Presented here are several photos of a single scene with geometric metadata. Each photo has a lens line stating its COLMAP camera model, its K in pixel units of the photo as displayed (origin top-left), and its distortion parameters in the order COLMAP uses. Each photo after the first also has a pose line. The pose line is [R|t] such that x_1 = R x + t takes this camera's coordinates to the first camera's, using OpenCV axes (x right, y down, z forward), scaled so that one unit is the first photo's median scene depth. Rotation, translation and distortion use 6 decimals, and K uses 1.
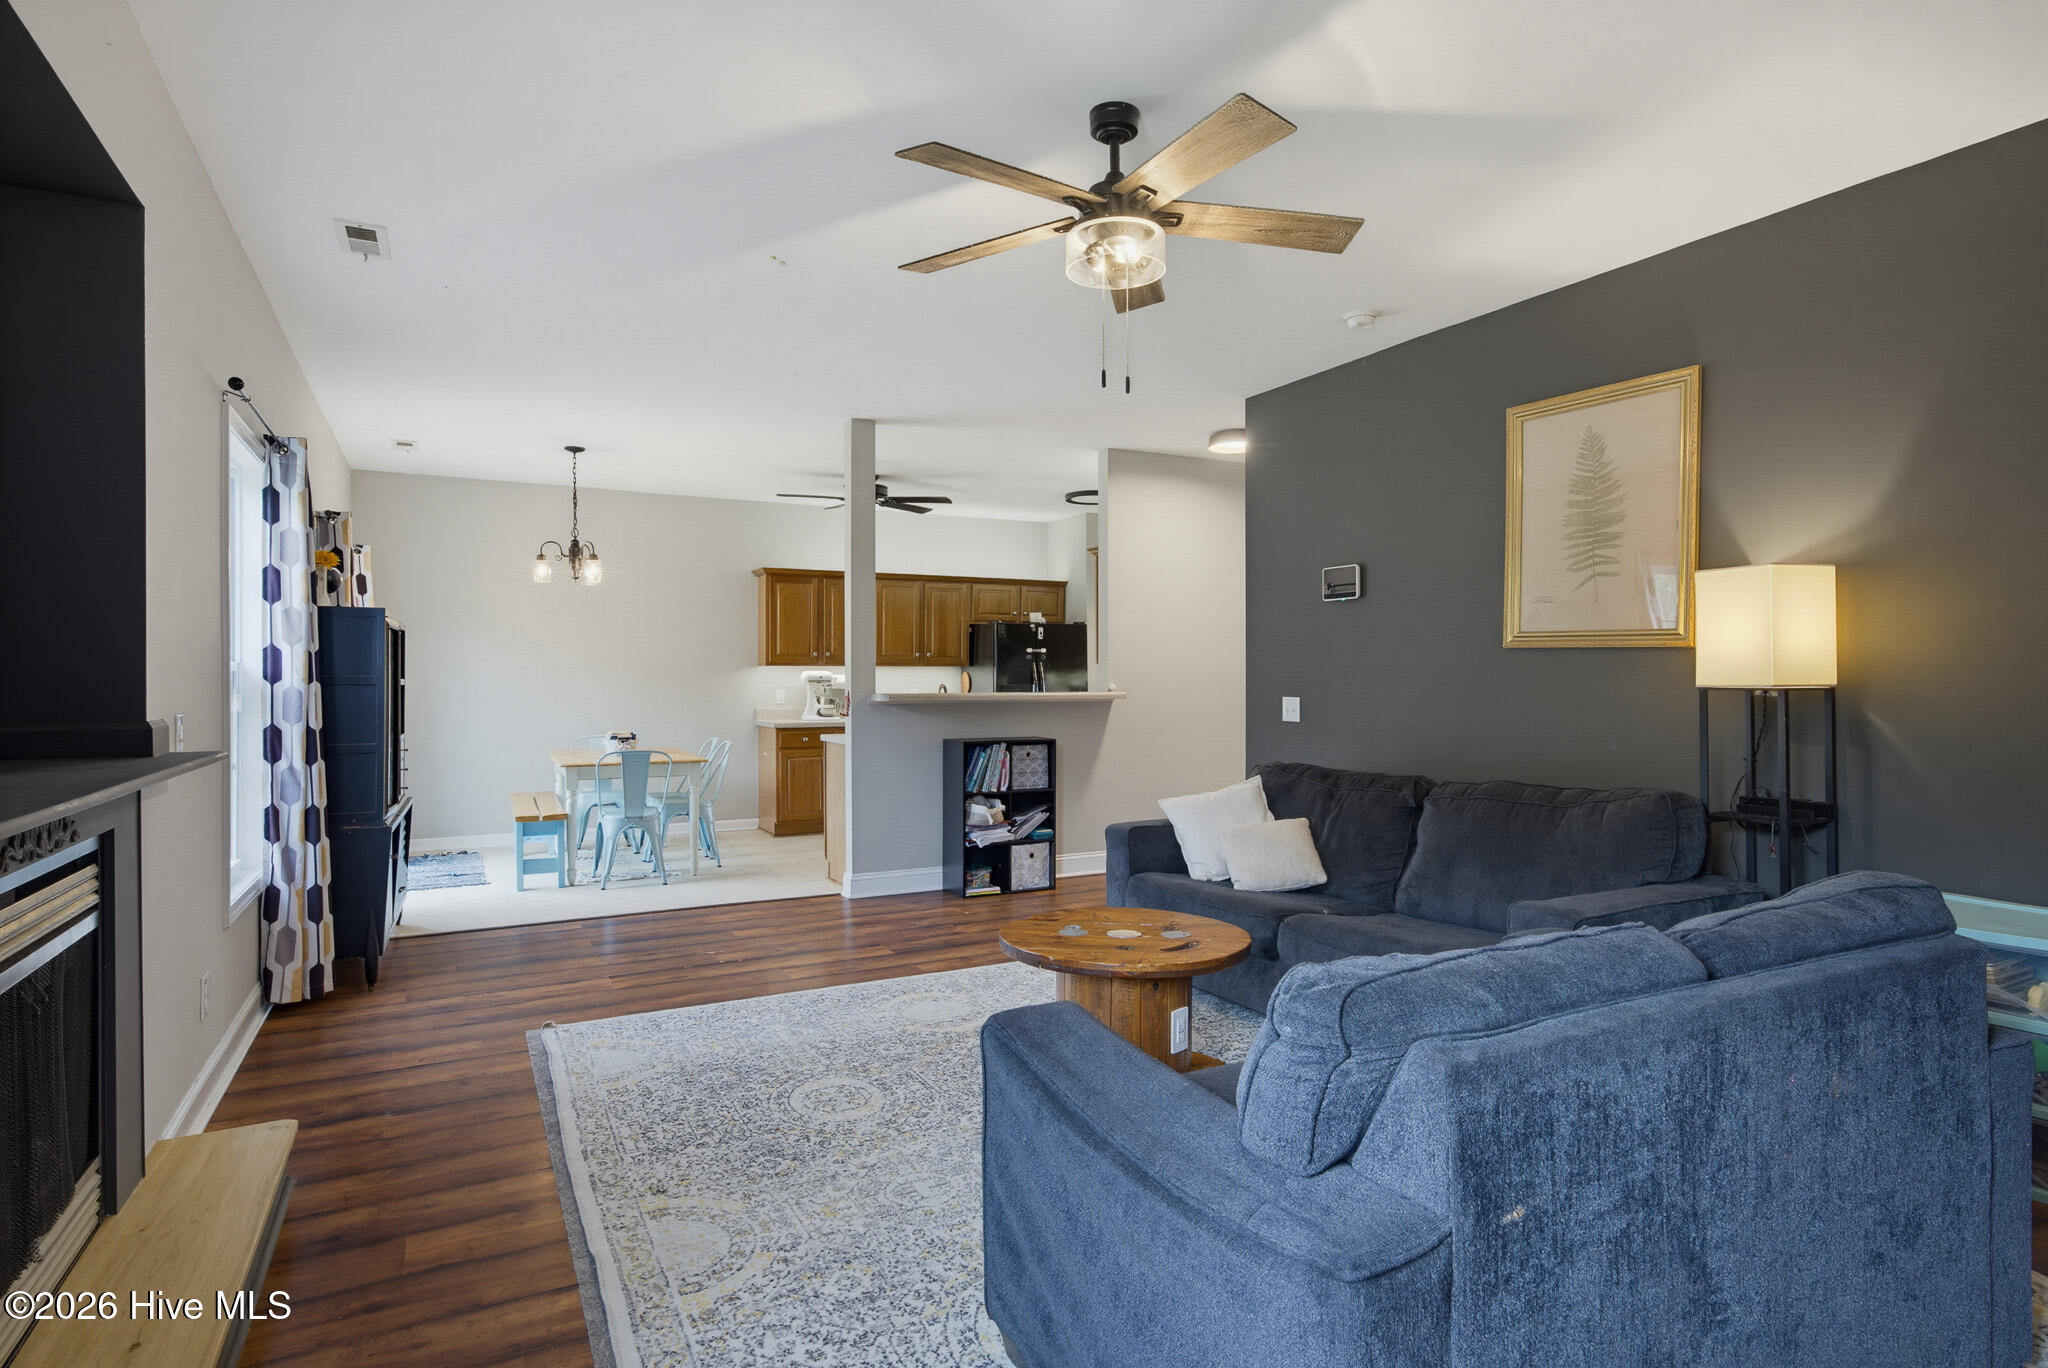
lens RADIAL K [[1082.3, 0, 1029.9], [0, 1082.3, 686.7], [0, 0, 1]] dist [-0.005023, 0.007261]
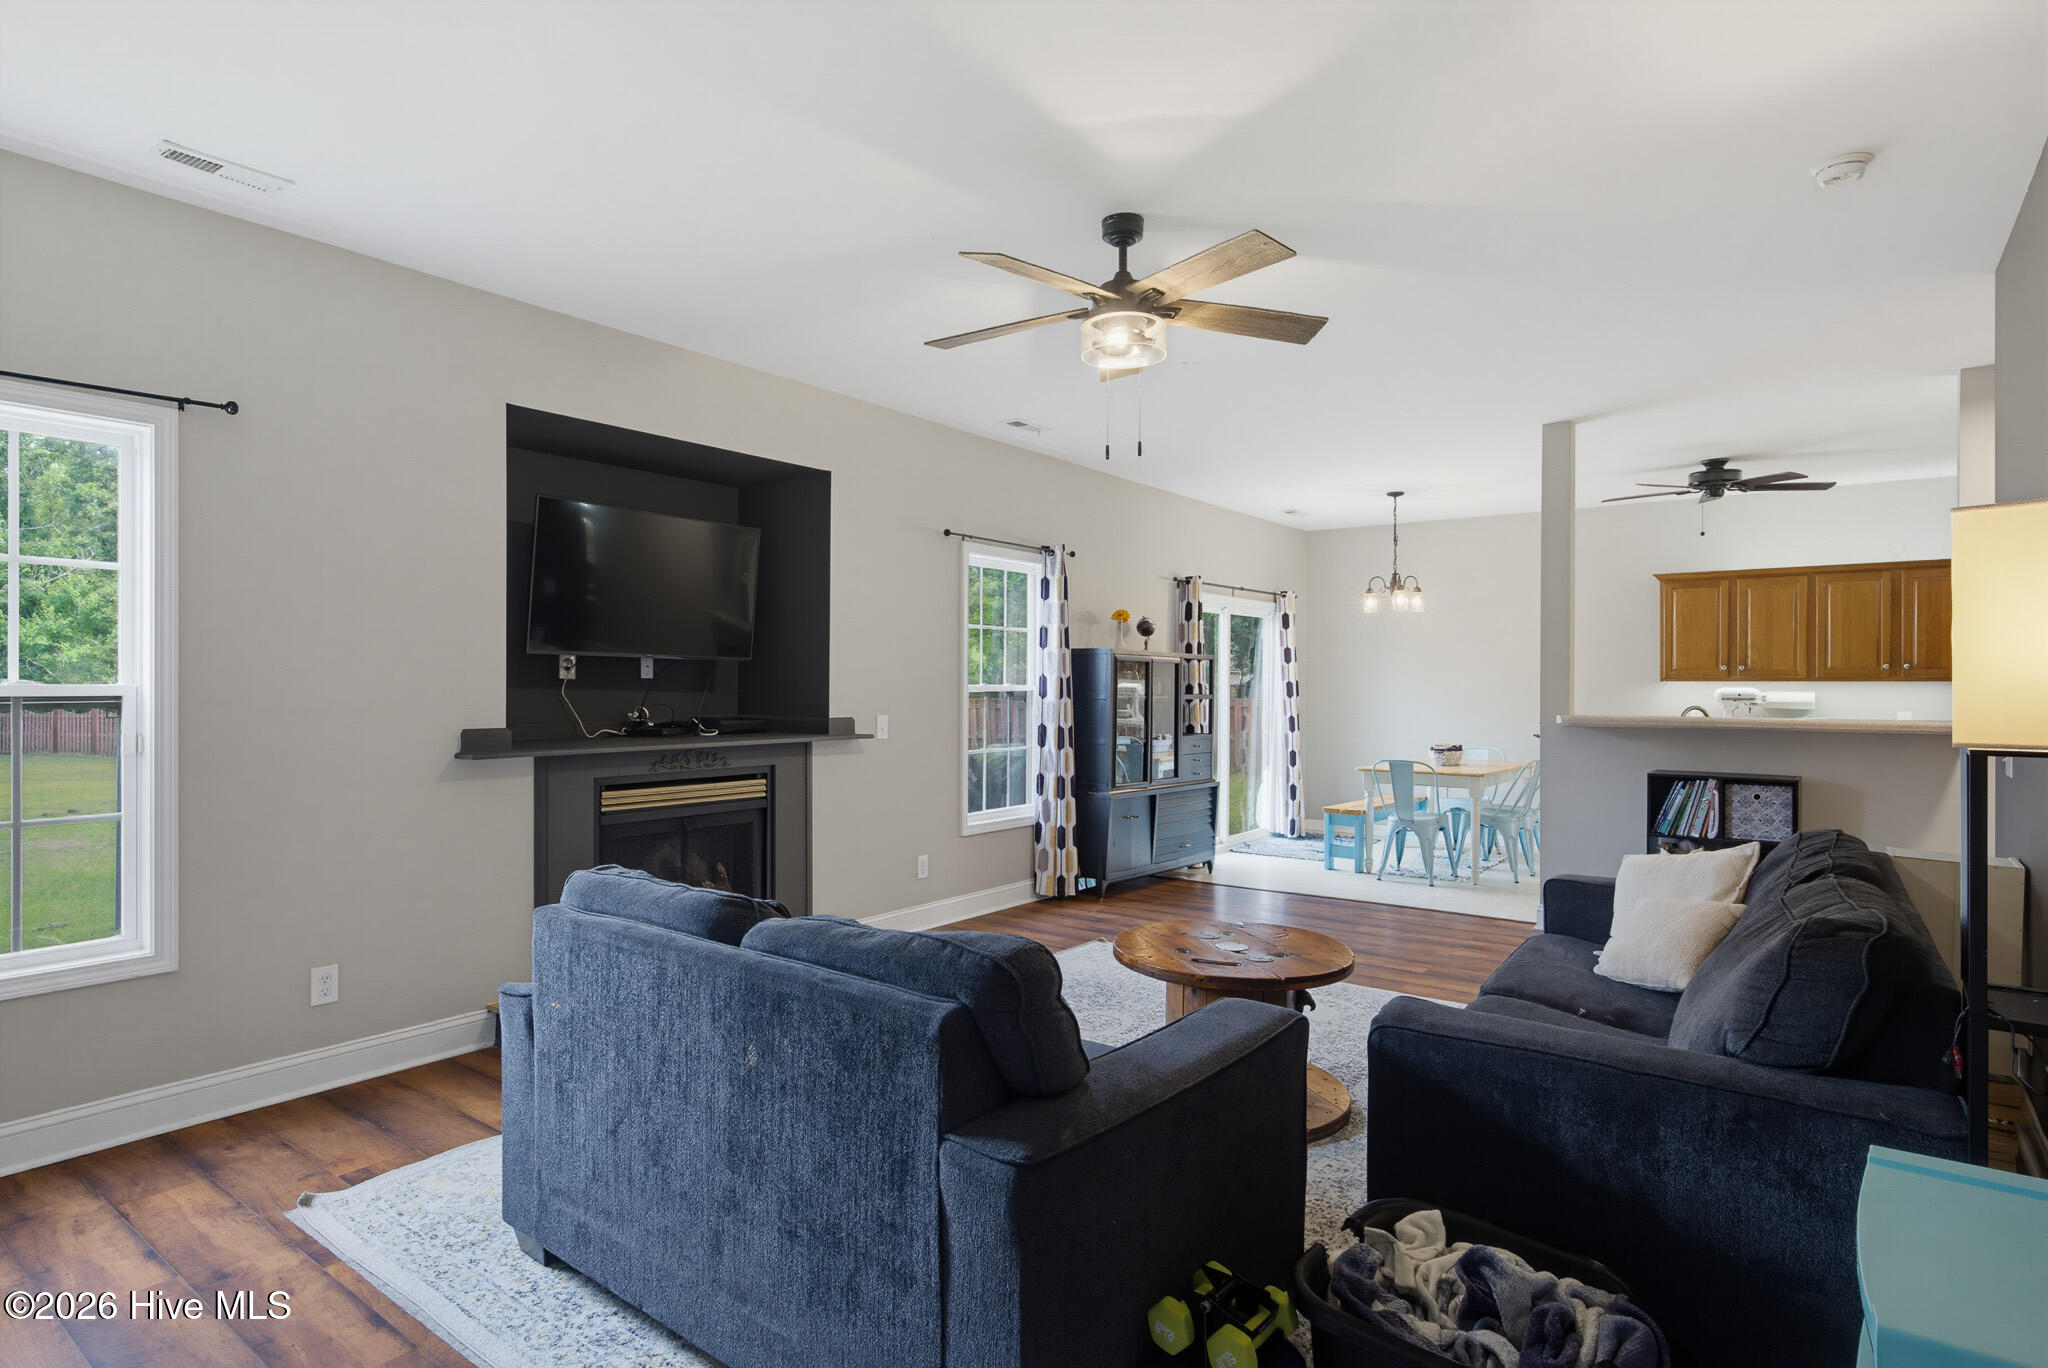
lens RADIAL K [[1072.5, 0, 1030.1], [0, 1072.5, 687.7], [0, 0, 1]] dist [-0.004889, 0.000833]
pose [[0.421130, 0.004074, -0.906991, 0.744630], [-0.010293, 0.999947, -0.000287, -0.017694], [0.906942, 0.009457, 0.421150, 0.293889]]
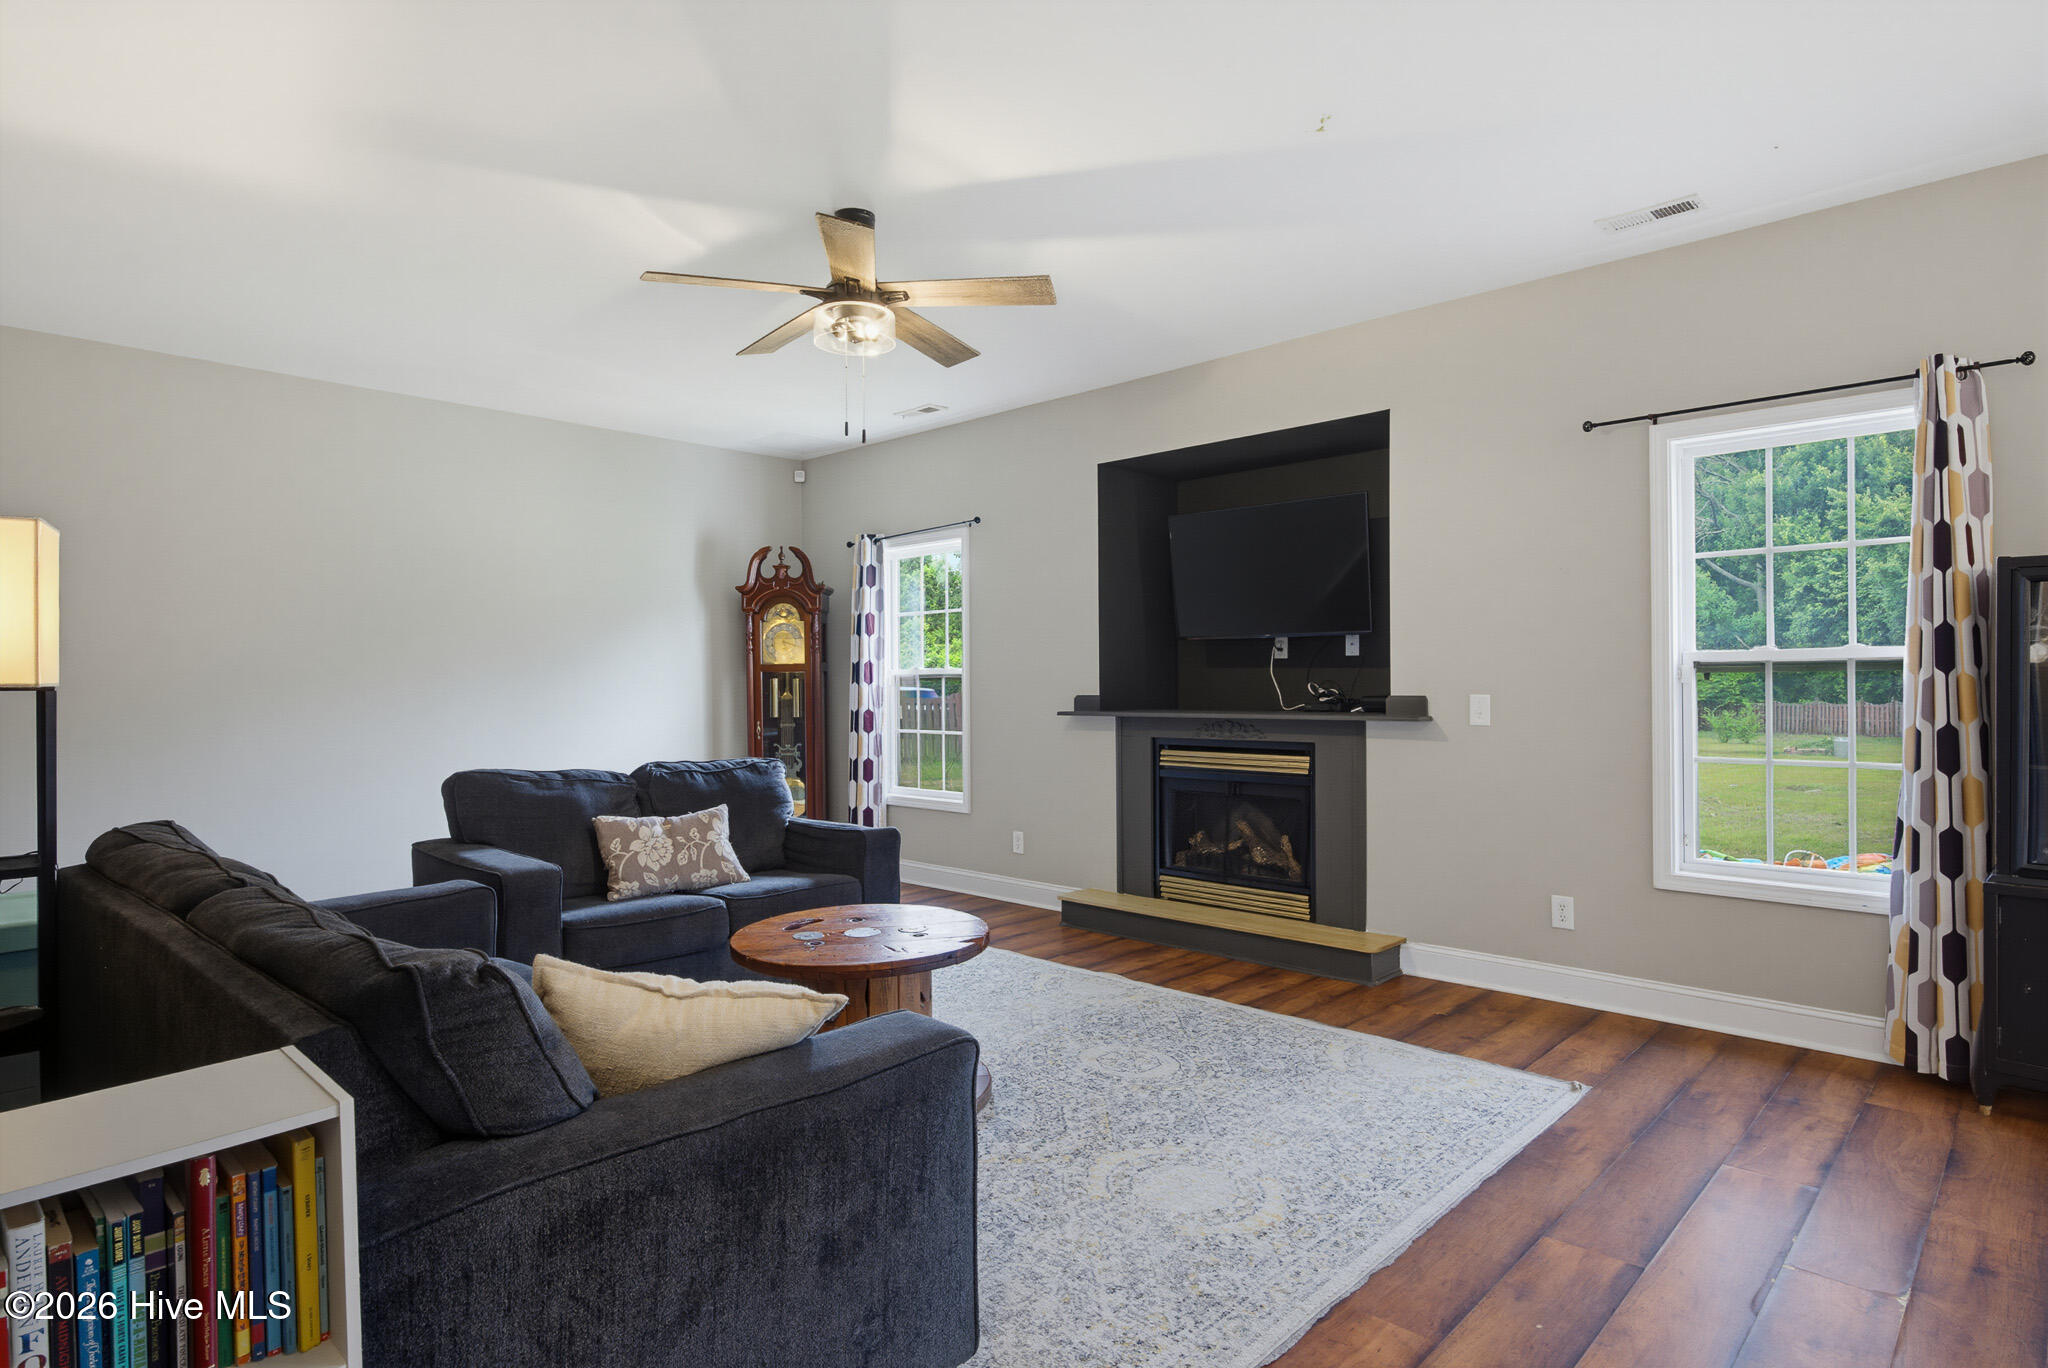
lens RADIAL K [[1104.9, 0, 1030.9], [0, 1104.9, 682.0], [0, 0, 1]] dist [0.002395, 0.001517]
pose [[-0.948885, 0.006474, -0.315557, 0.199824], [0.004840, 0.999971, 0.005961, -0.002353], [0.315586, 0.004129, -0.948888, 1.556154]]
